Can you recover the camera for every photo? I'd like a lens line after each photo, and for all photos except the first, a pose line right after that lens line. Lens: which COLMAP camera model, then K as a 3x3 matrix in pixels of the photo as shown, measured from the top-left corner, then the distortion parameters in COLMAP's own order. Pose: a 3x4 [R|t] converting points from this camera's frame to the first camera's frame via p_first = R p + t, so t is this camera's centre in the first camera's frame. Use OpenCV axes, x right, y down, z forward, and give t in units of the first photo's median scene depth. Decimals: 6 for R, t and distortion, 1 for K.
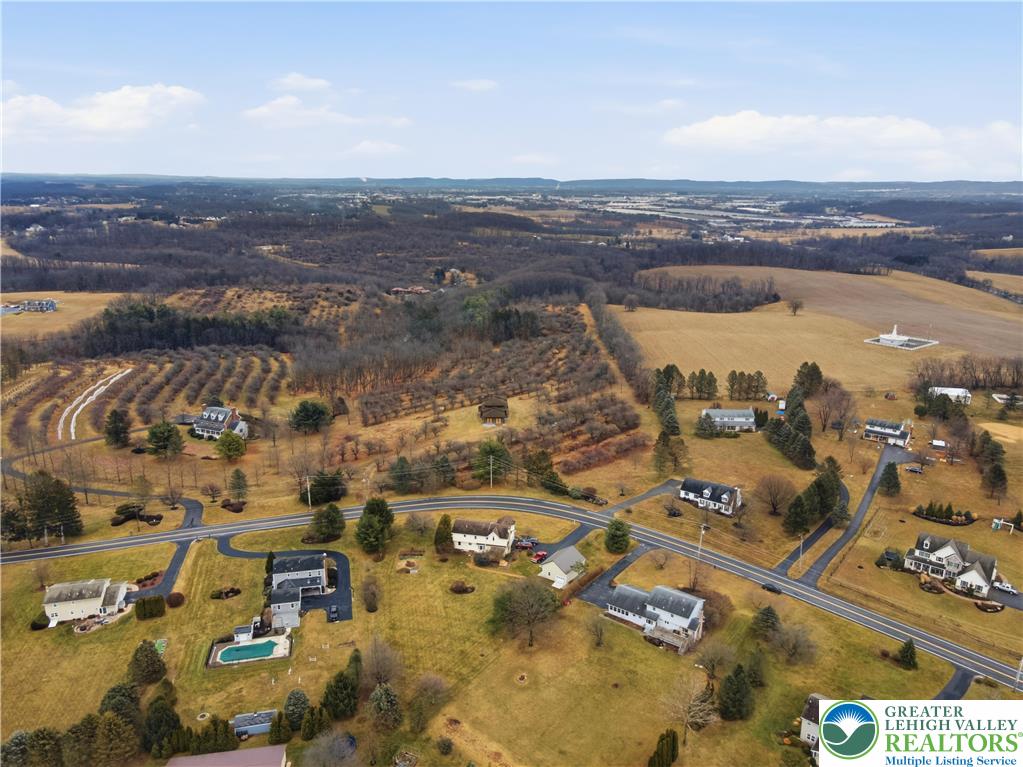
lens RADIAL K [[741.8, 0, 511.5], [0, 741.8, 383.5], [0, 0, 1]] dist [0.019863, 0.037612]
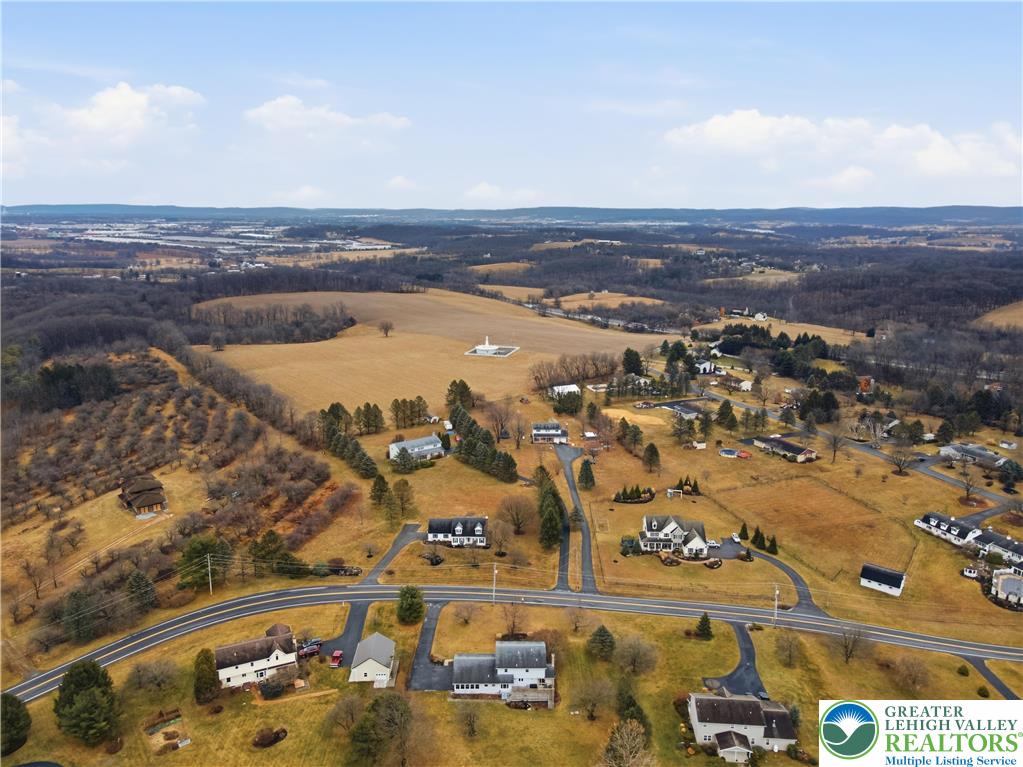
lens RADIAL K [[741.8, 0, 511.5], [0, 741.8, 383.5], [0, 0, 1]] dist [0.019863, 0.037612]
pose [[0.803553, -0.141479, 0.578175, -0.149691], [0.160371, 0.986882, 0.018604, -0.033002], [-0.573222, 0.077773, 0.815701, 0.115305]]
